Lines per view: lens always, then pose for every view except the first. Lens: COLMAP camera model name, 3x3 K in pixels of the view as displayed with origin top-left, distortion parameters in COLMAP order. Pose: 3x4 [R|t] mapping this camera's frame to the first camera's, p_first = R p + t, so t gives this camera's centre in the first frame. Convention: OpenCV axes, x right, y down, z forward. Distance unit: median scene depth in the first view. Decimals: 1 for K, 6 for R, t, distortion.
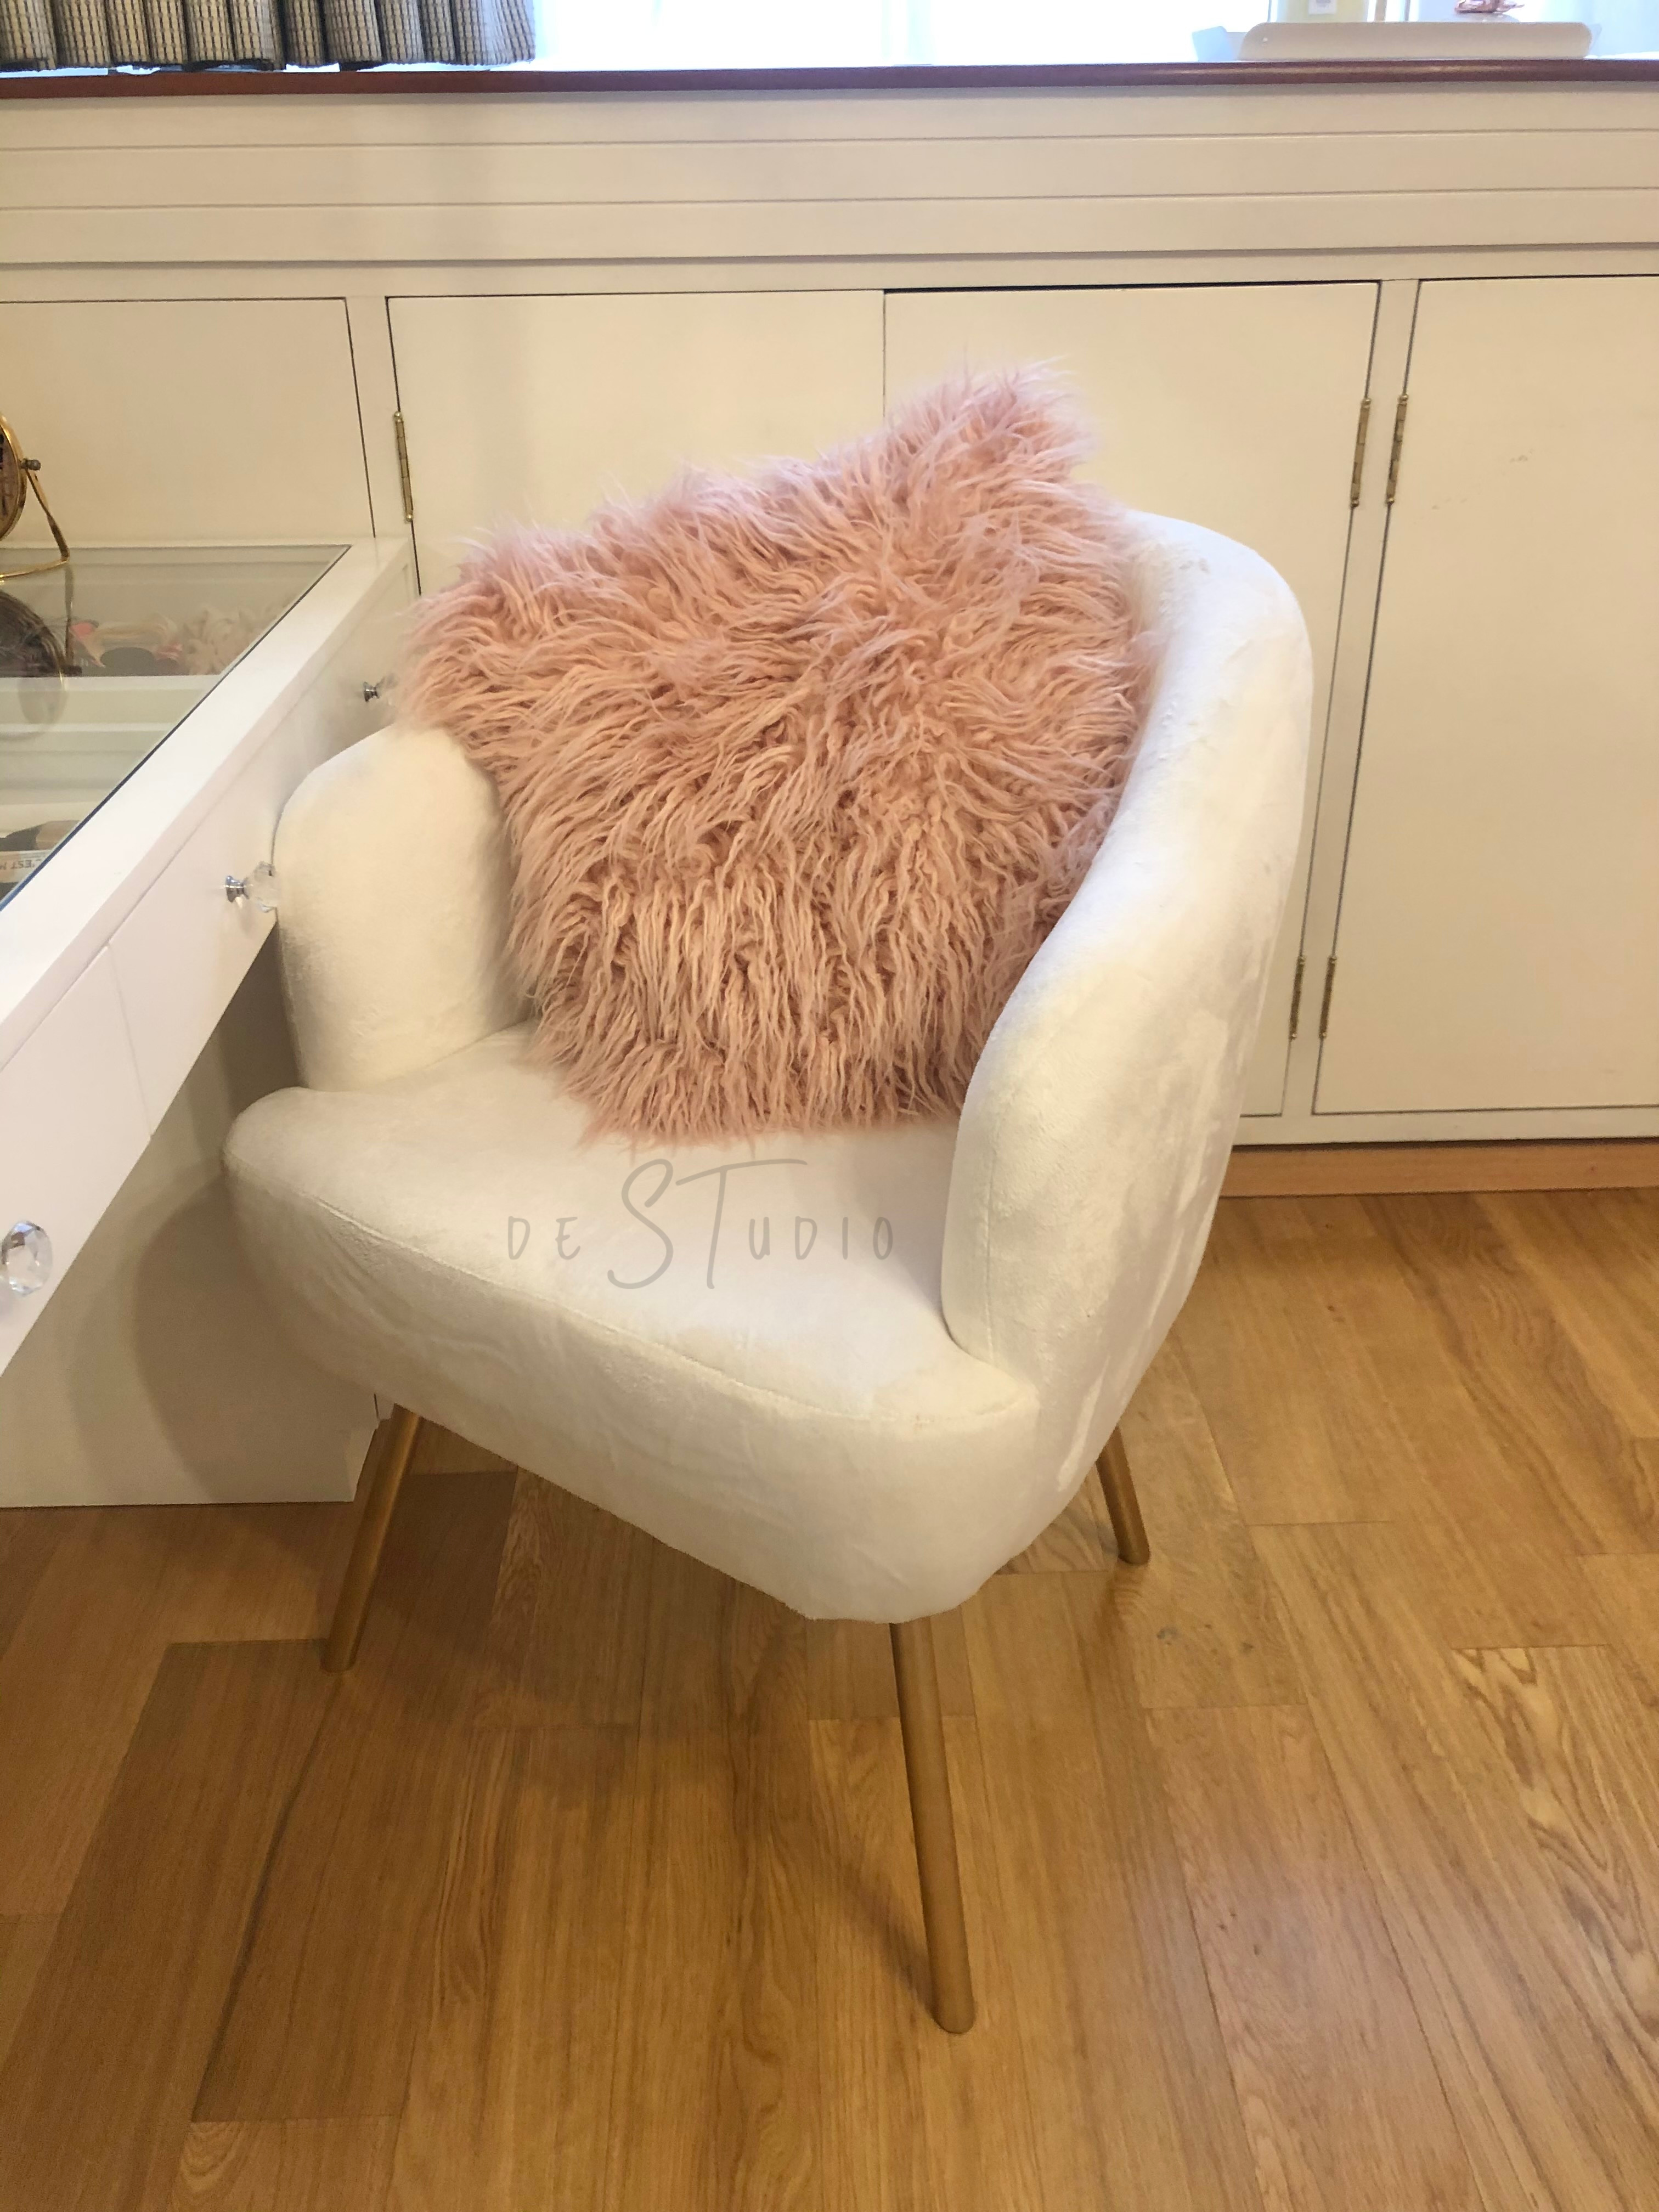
lens RADIAL K [[1816.3, 0, 844.2], [0, 1816.3, 1117.0], [0, 0, 1]] dist [0.035247, -0.039426]
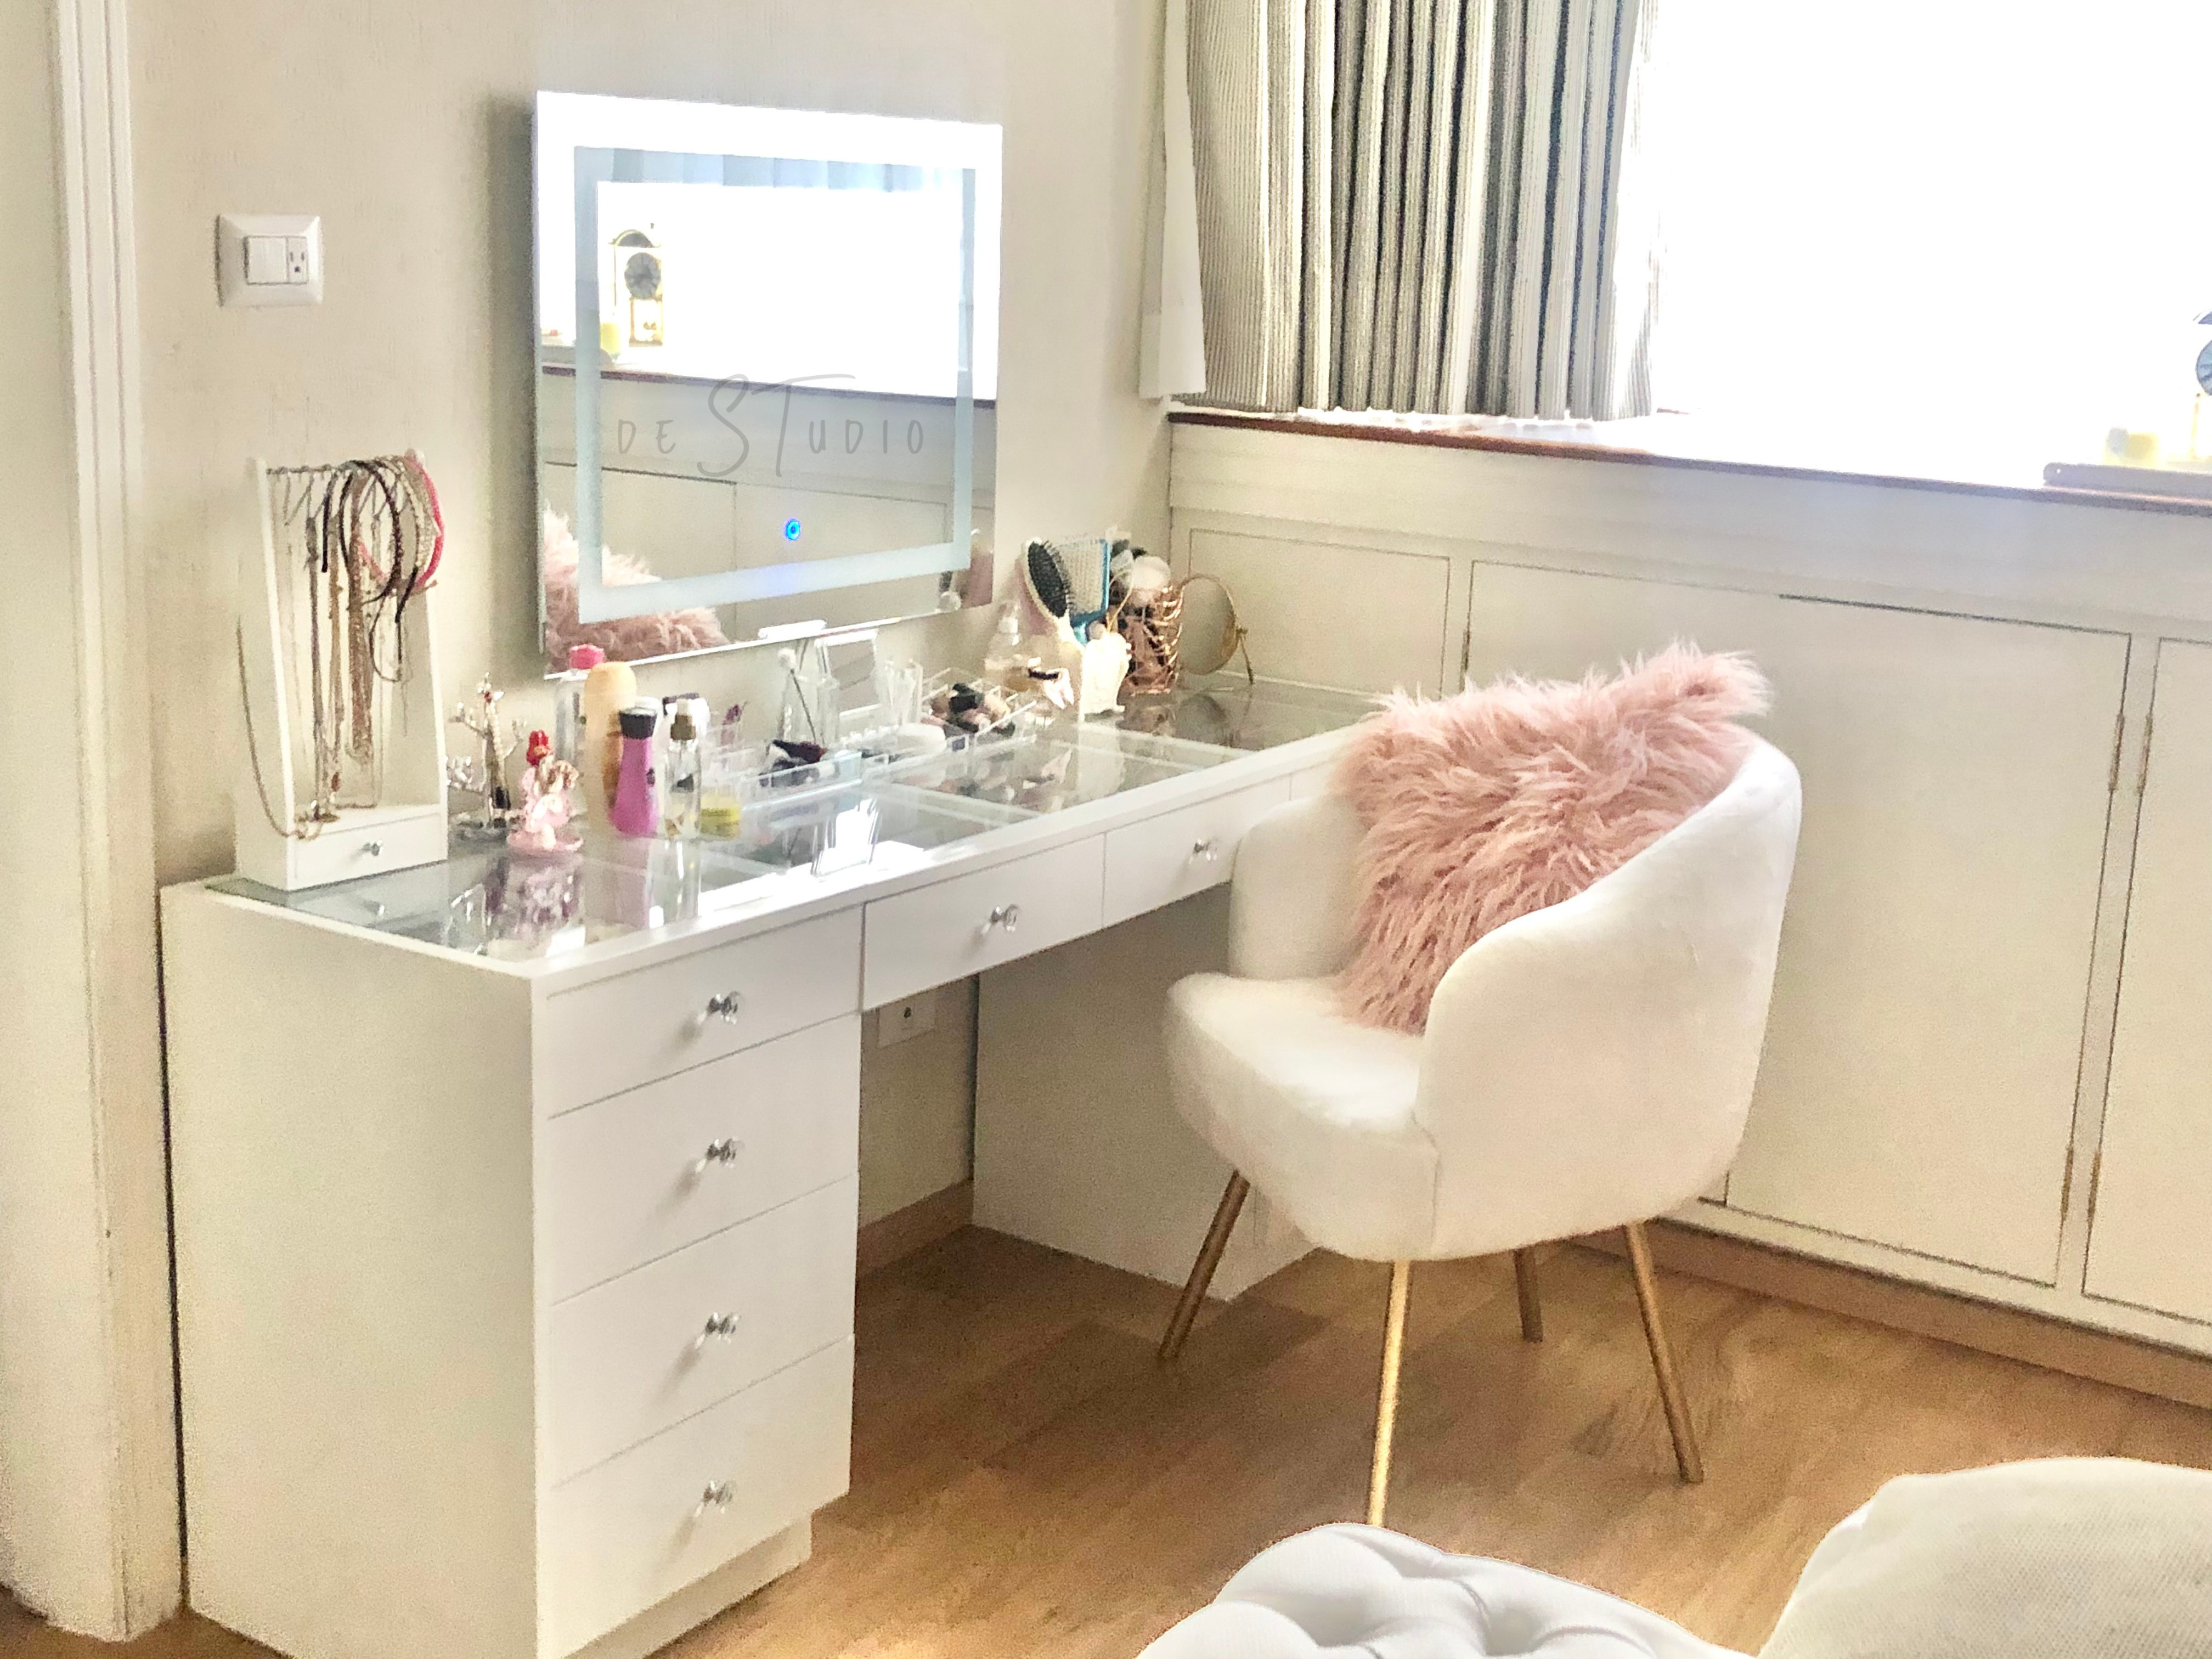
lens RADIAL K [[2741.7, 0, 1162.5], [0, 2741.7, 768.2], [0, 0, 1]] dist [0.026281, 0.000000]
pose [[0.822290, 0.161645, -0.545628, 1.088245], [-0.312780, 0.929374, -0.196044, 0.342282], [0.475403, 0.331866, 0.814774, -1.283646]]
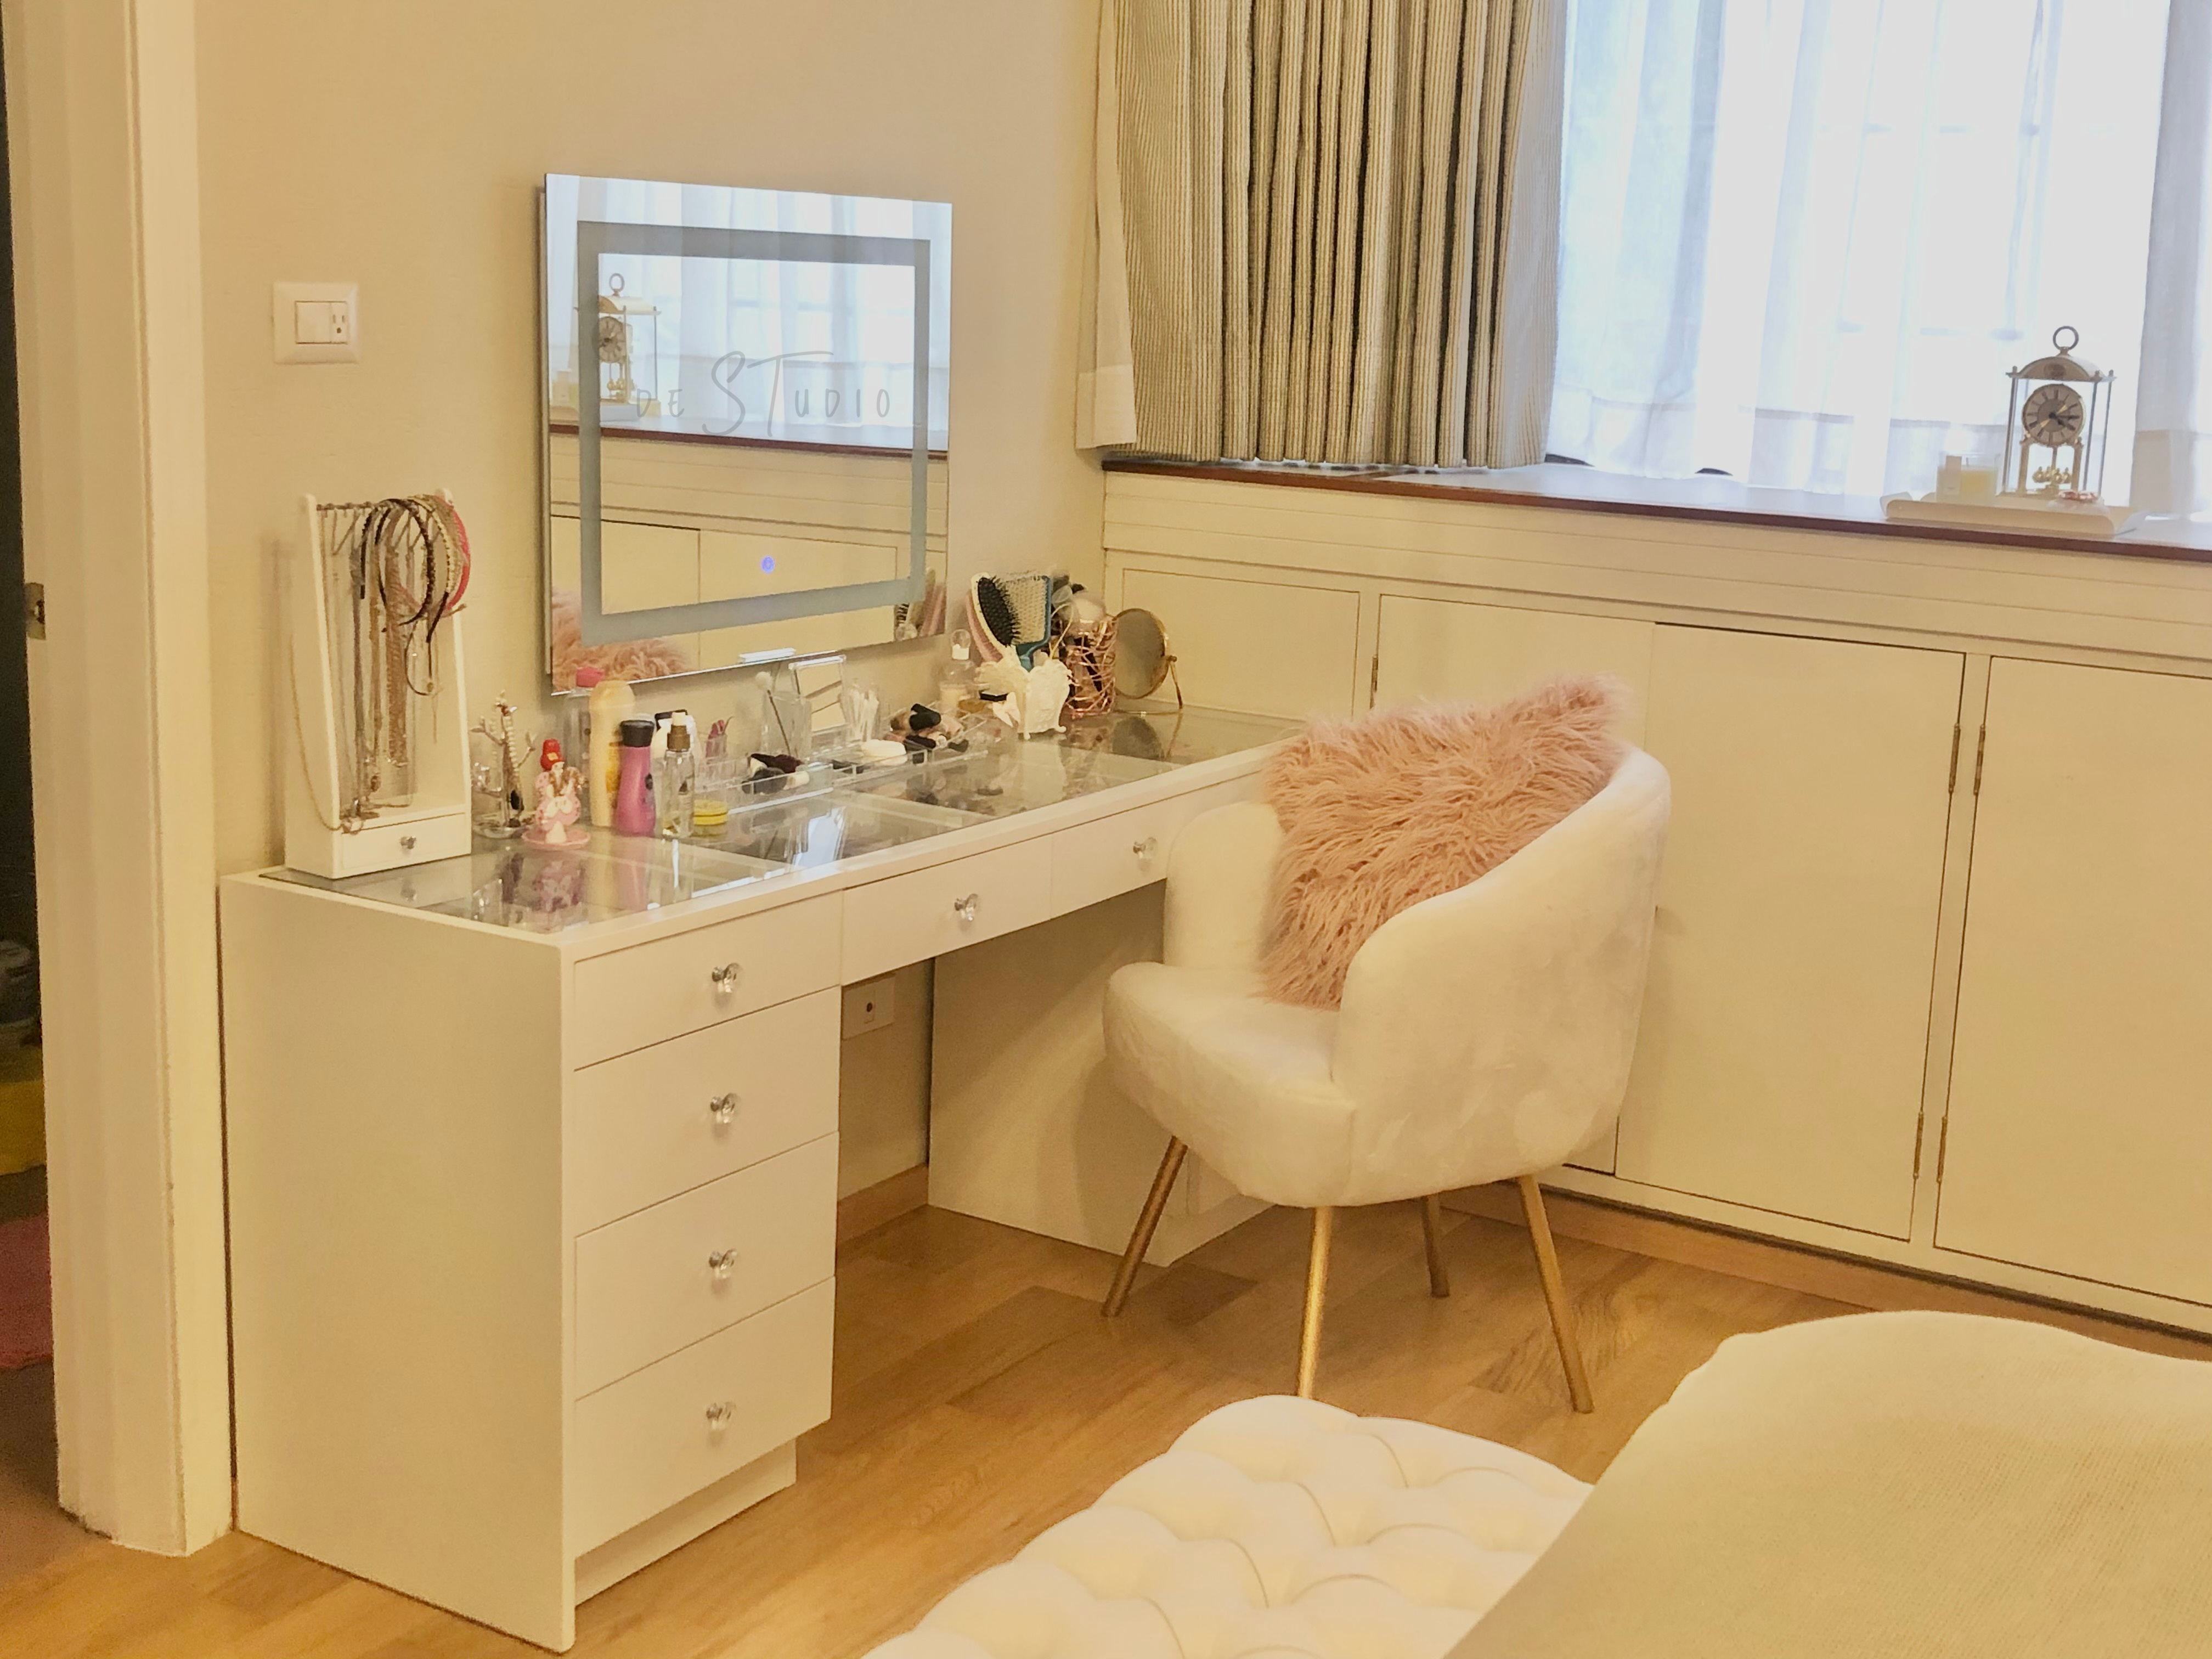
lens RADIAL K [[2741.7, 0, 1146.3], [0, 2741.7, 783.0], [0, 0, 1]] dist [0.026281, 0.000000]
pose [[0.837135, 0.144605, -0.527536, 1.235890], [-0.300480, 0.927449, -0.222599, 0.470588], [0.457074, 0.344859, 0.819851, -1.516014]]
